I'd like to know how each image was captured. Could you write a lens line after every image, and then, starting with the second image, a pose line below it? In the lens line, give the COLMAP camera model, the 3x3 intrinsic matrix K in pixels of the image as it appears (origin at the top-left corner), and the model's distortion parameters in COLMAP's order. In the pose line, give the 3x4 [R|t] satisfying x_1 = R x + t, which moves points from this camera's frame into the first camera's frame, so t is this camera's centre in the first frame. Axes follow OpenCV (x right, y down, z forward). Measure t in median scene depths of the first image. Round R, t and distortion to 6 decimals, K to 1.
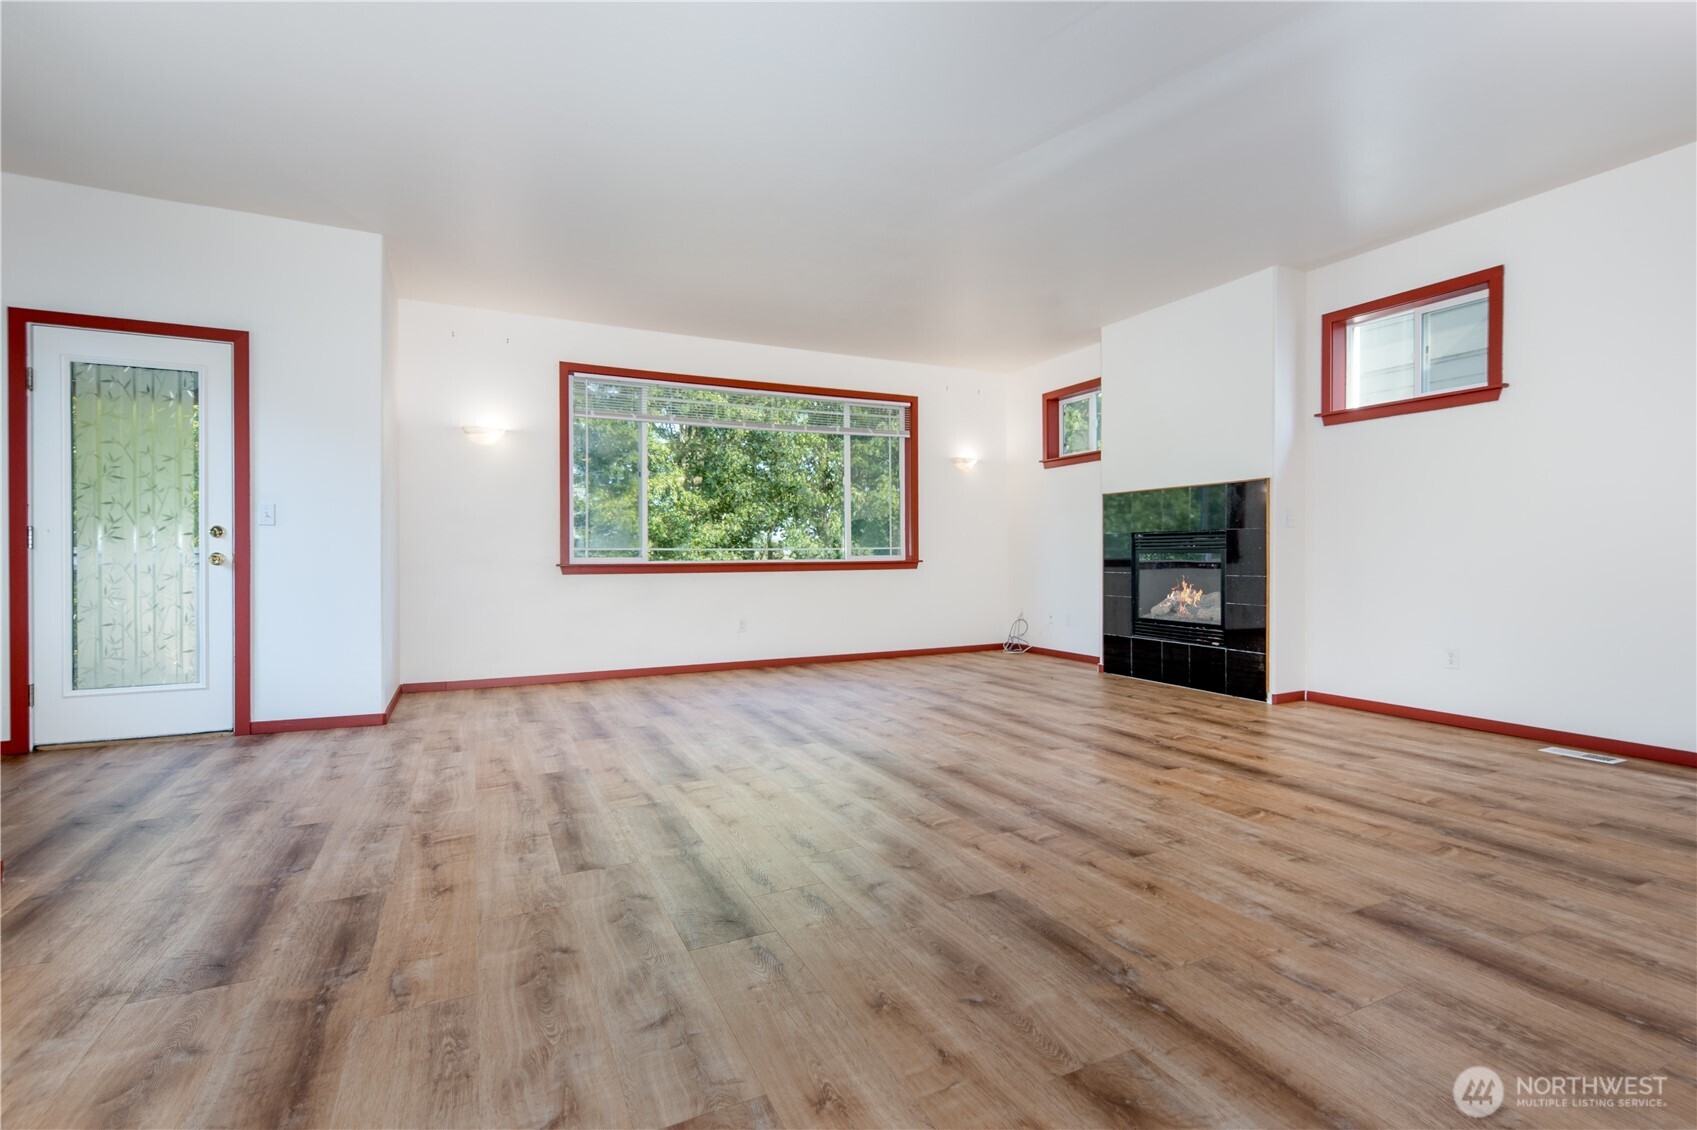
lens RADIAL K [[833.7, 0, 853.9], [0, 833.7, 561.8], [0, 0, 1]] dist [0.003597, -0.000225]
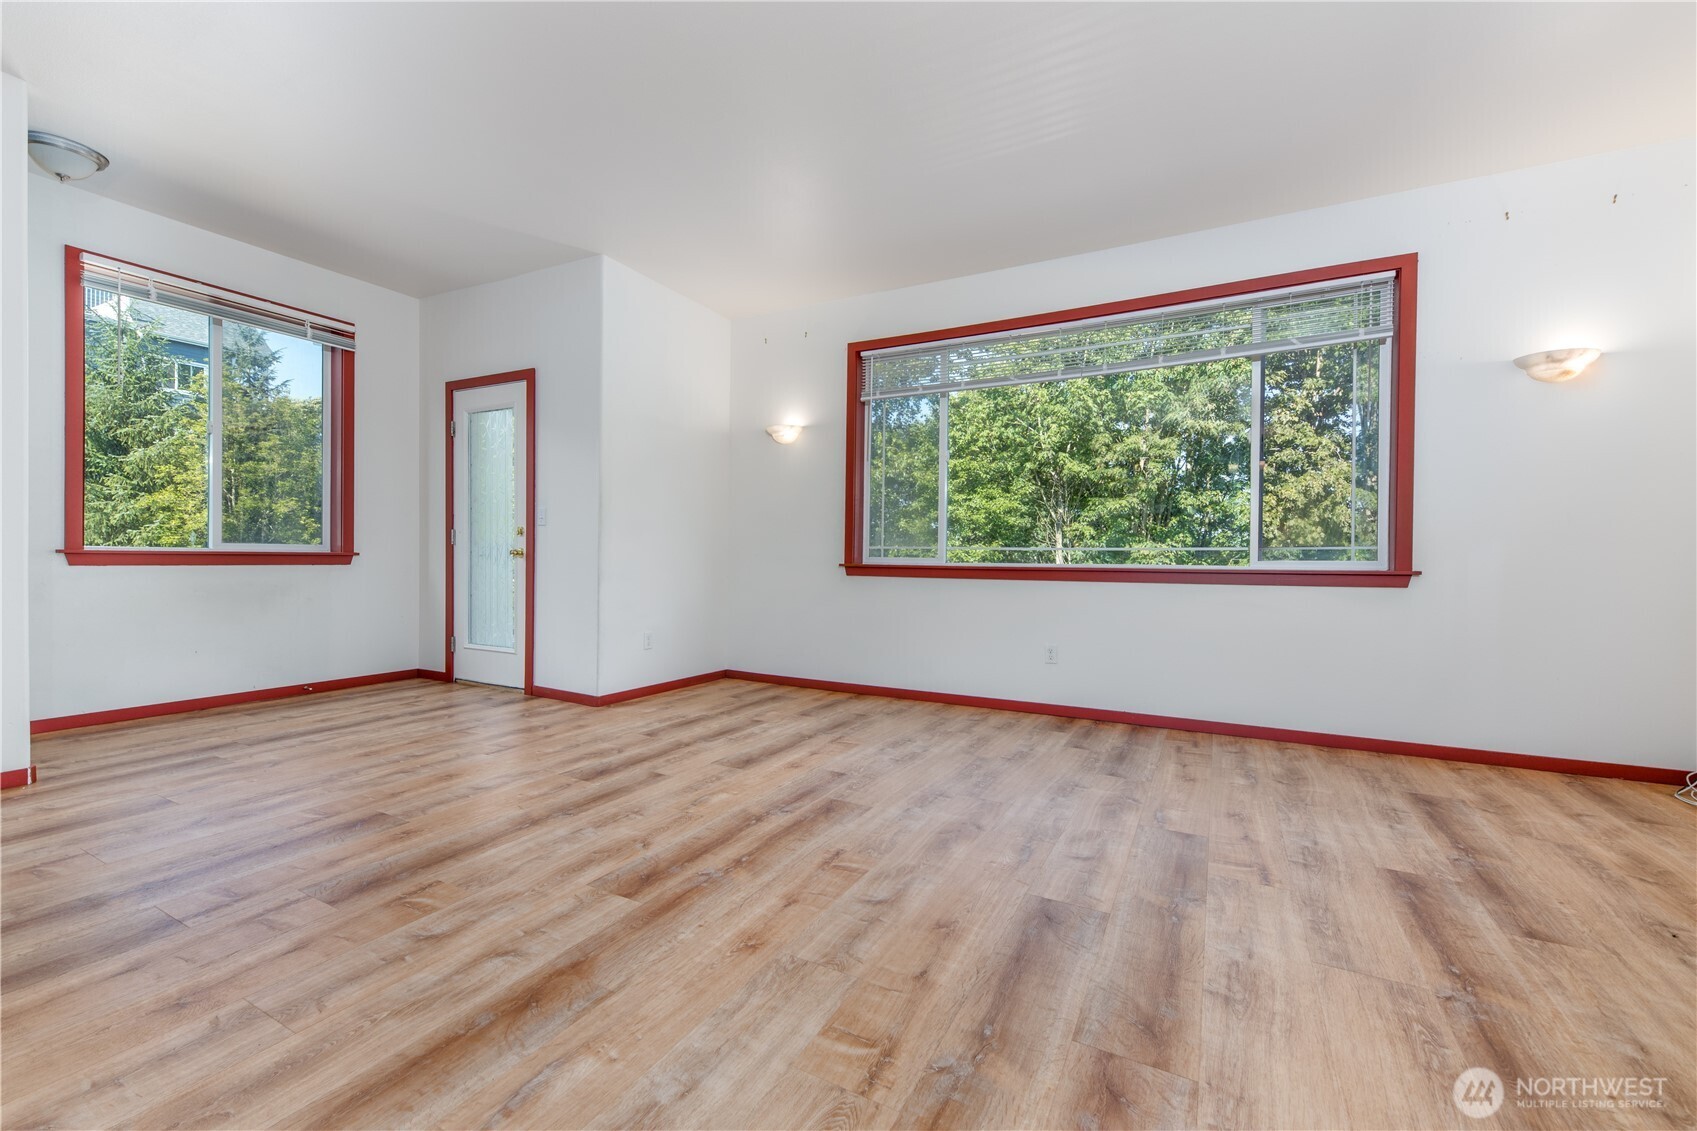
lens RADIAL K [[681.2, 0, 813.2], [0, 681.2, 556.6], [0, 0, 1]] dist [0.001439, -0.001079]
pose [[0.584841, 0.010353, -0.811082, 0.246070], [-0.018609, 0.999827, -0.000656, -0.003598], [0.810934, 0.015477, 0.584933, 0.550757]]
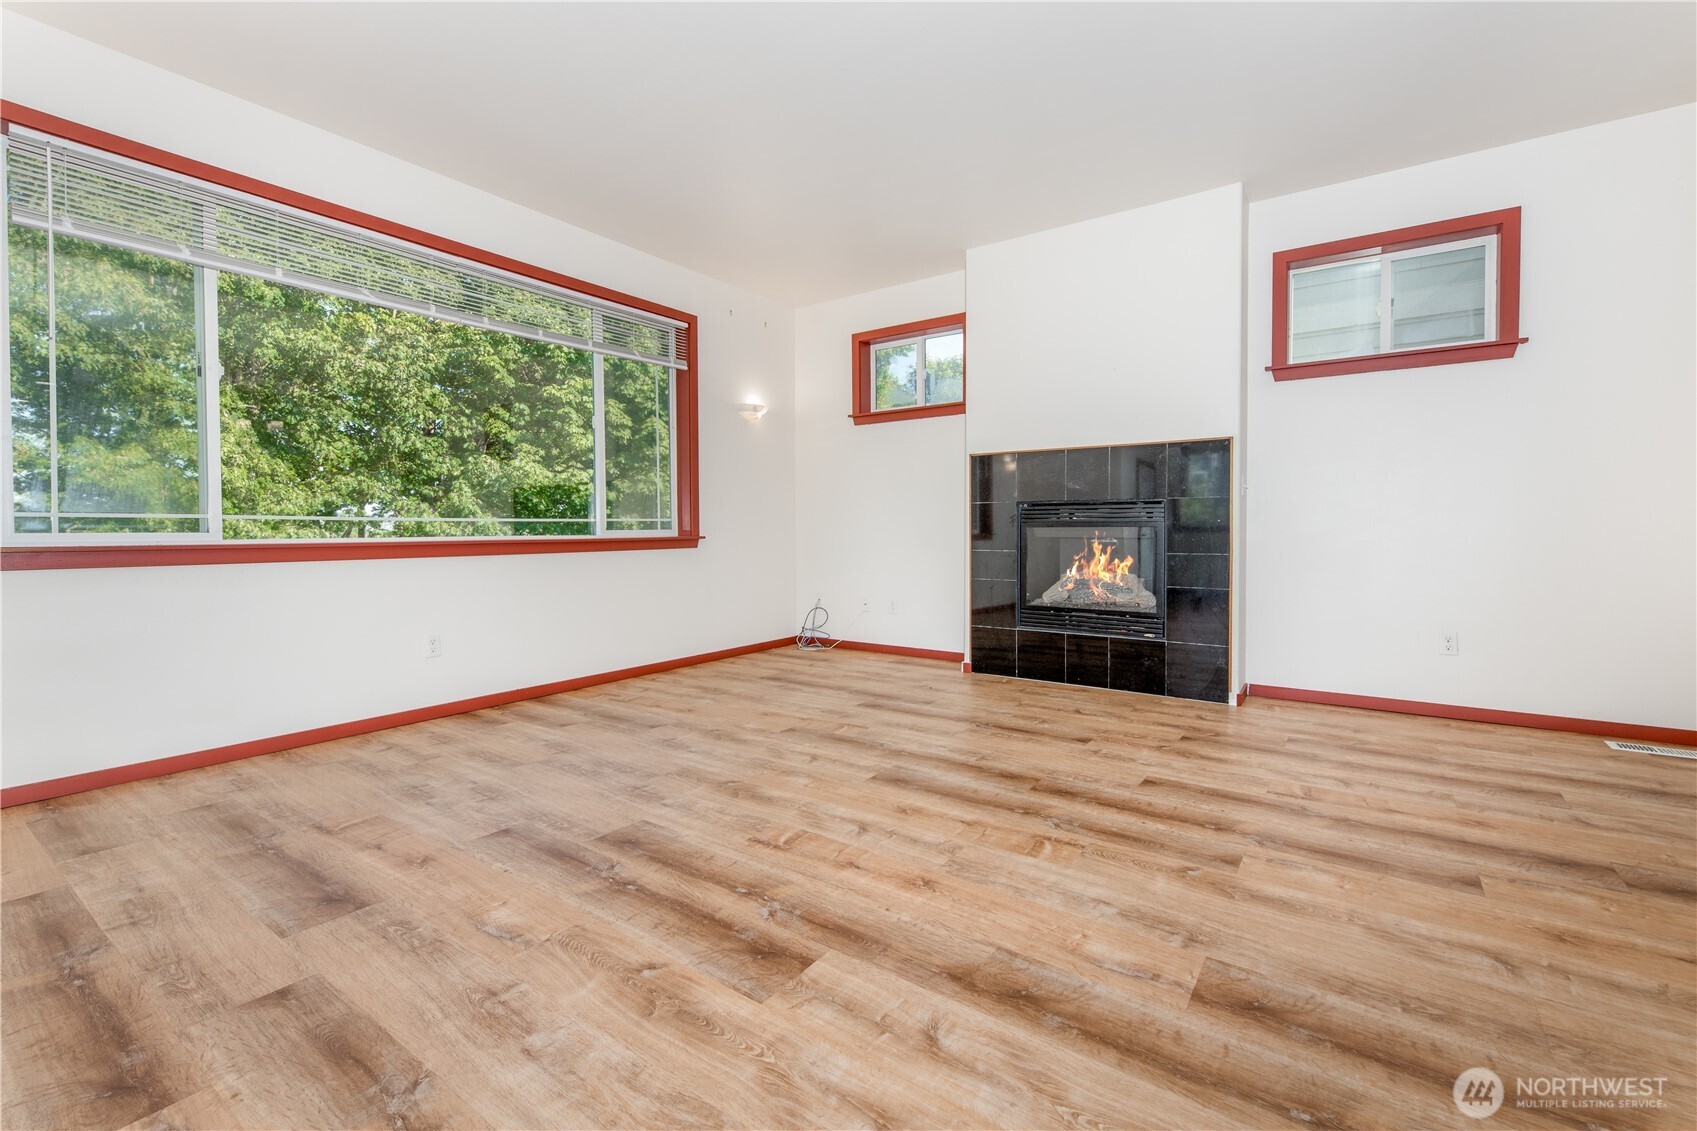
lens RADIAL K [[725.2, 0, 886.0], [0, 725.2, 539.4], [0, 0, 1]] dist [0.001621, -0.000843]
pose [[0.856348, -0.006719, 0.516355, -0.140002], [0.004370, 0.999974, 0.005766, -0.002074], [-0.516380, -0.002681, 0.856355, 0.434955]]
